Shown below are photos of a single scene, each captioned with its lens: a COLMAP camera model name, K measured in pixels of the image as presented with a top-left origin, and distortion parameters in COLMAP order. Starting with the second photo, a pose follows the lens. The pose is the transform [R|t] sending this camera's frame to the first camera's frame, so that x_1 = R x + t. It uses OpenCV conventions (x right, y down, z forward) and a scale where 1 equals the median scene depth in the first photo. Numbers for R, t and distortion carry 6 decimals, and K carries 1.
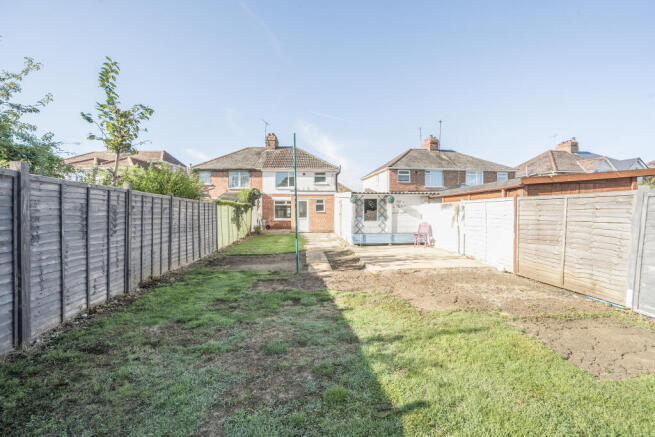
lens RADIAL K [[275.7, 0, 328.9], [0, 275.7, 216.4], [0, 0, 1]] dist [-0.003111, -0.000033]
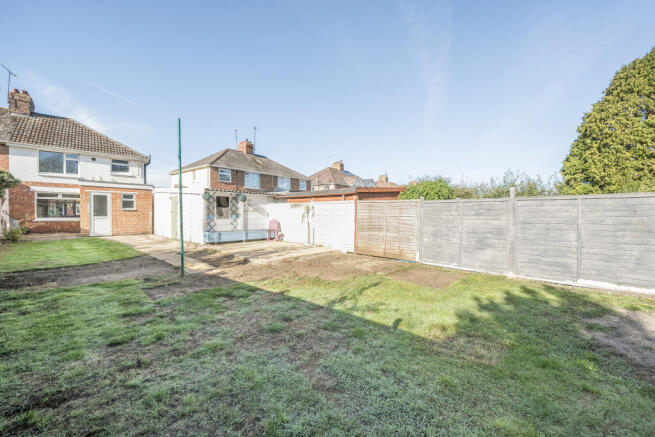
lens RADIAL K [[275.7, 0, 330.5], [0, 275.7, 219.1], [0, 0, 1]] dist [-0.003111, -0.000033]
pose [[0.730003, -0.005528, 0.683421, -0.262229], [0.000841, 0.999974, 0.007189, 0.011348], [-0.683443, -0.004674, 0.729989, 0.012544]]
